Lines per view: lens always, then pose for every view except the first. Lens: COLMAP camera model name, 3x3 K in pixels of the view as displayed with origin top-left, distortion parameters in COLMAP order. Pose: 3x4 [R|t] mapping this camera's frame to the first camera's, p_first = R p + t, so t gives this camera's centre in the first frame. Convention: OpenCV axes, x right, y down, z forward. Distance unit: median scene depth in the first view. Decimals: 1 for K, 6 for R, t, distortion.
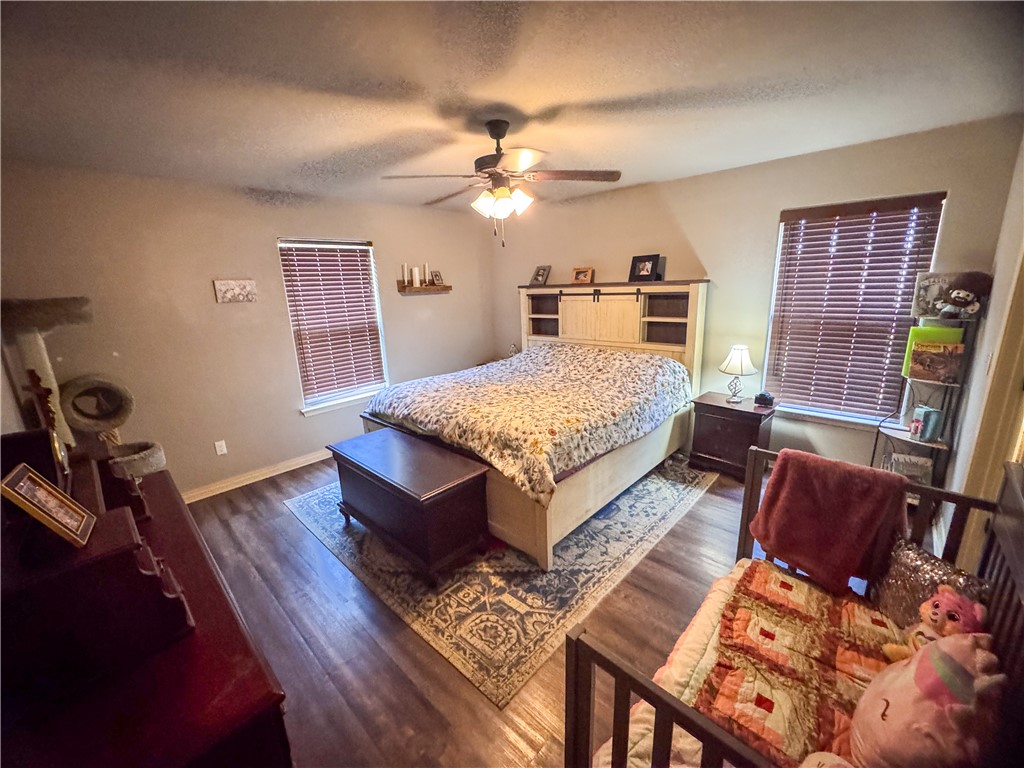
lens RADIAL K [[411.7, 0, 509.2], [0, 411.7, 386.1], [0, 0, 1]] dist [0.003167, -0.000035]
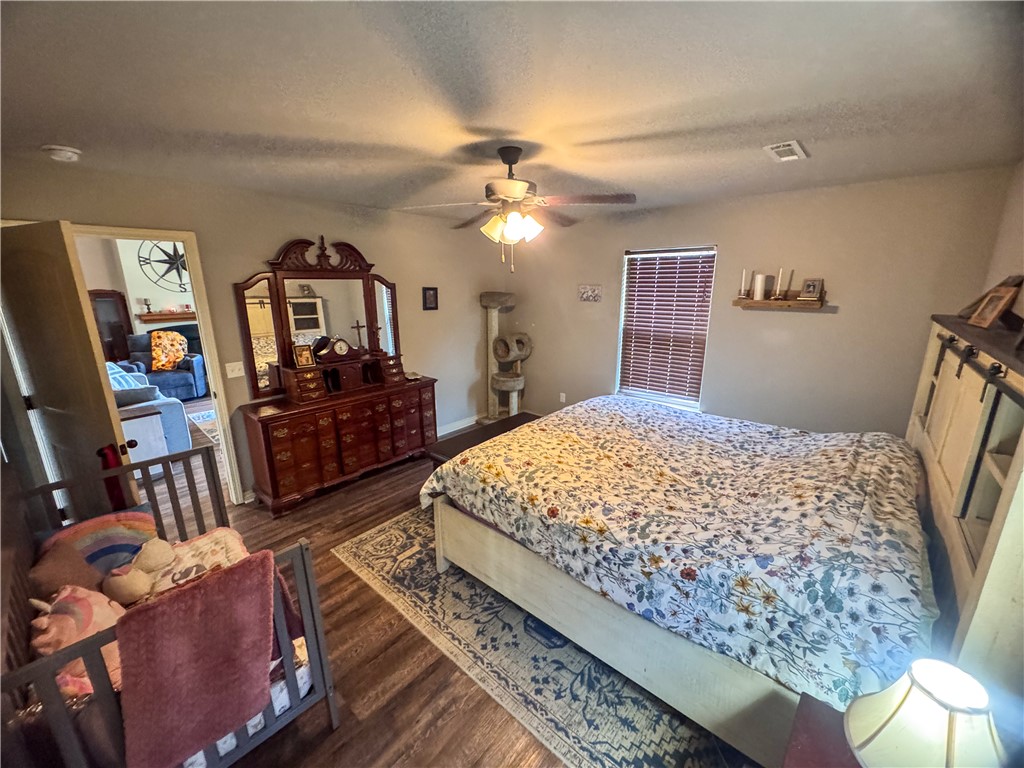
lens RADIAL K [[411.7, 0, 509.1], [0, 411.7, 384.5], [0, 0, 1]] dist [0.003167, -0.000035]
pose [[0.031439, 0.283127, -0.958567, 0.919587], [-0.241020, 0.932888, 0.267638, -0.321428], [0.970011, 0.222620, 0.097568, 0.877862]]
